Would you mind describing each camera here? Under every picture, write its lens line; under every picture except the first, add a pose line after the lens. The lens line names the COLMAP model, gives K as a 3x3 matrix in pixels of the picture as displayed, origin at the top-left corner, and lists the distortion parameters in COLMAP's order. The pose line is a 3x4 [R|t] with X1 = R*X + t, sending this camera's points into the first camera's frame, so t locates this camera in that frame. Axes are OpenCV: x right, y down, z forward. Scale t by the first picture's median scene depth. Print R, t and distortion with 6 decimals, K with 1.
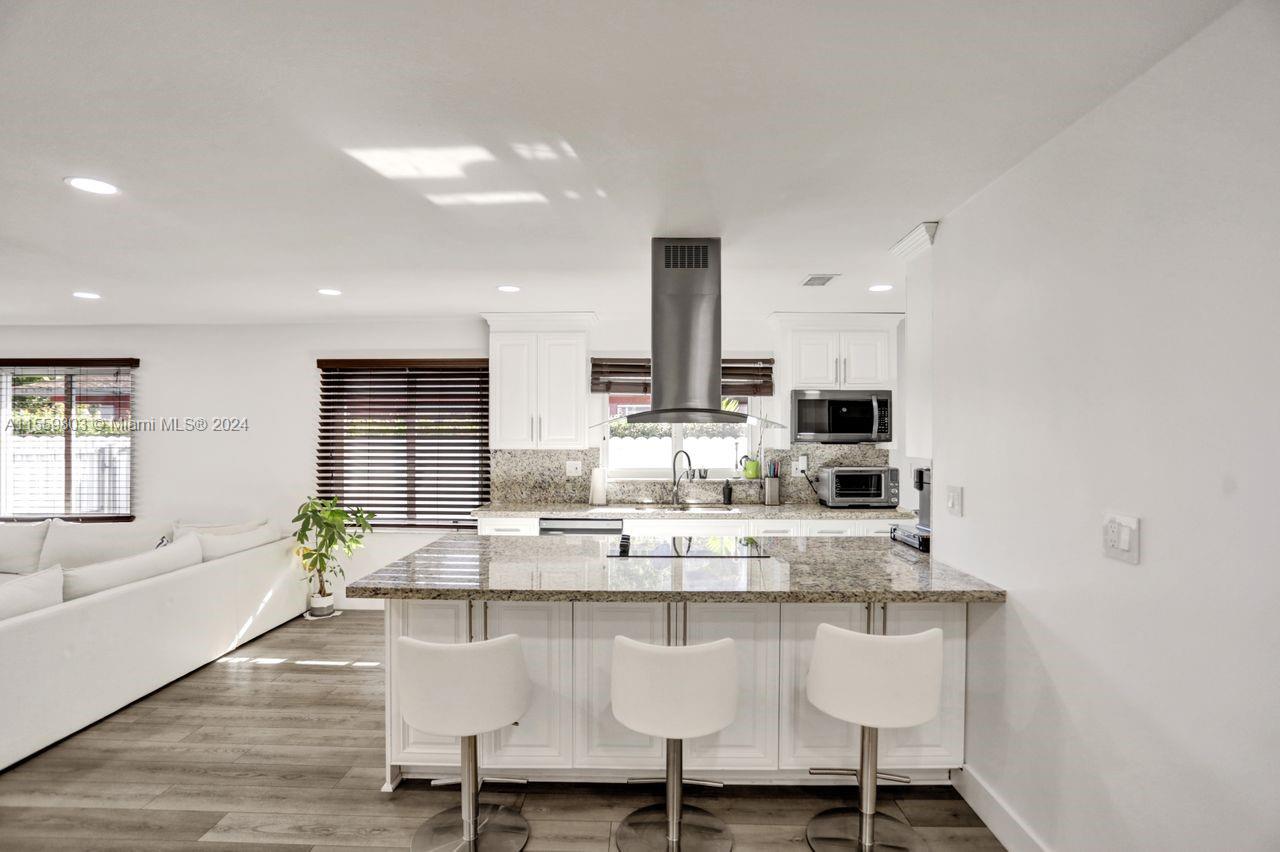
lens RADIAL K [[640.1, 0, 640.4], [0, 640.1, 435.1], [0, 0, 1]] dist [-0.059285, 0.022912]
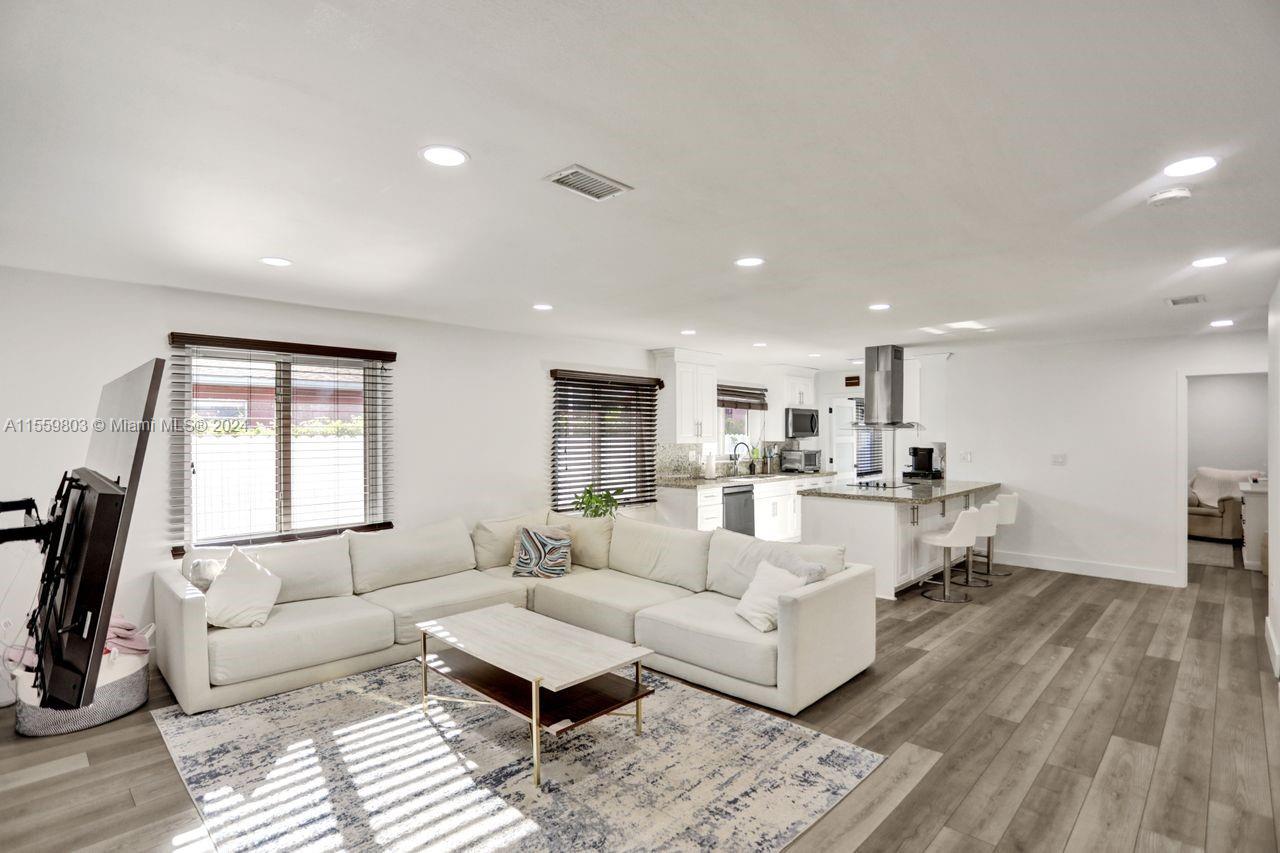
lens RADIAL K [[640.1, 0, 619.0], [0, 640.1, 423.0], [0, 0, 1]] dist [-0.059285, 0.022912]
pose [[0.689649, 0.008675, 0.724092, -1.278518], [-0.004156, 0.999959, -0.008021, -0.012029], [-0.724132, 0.002522, 0.689657, 0.094068]]
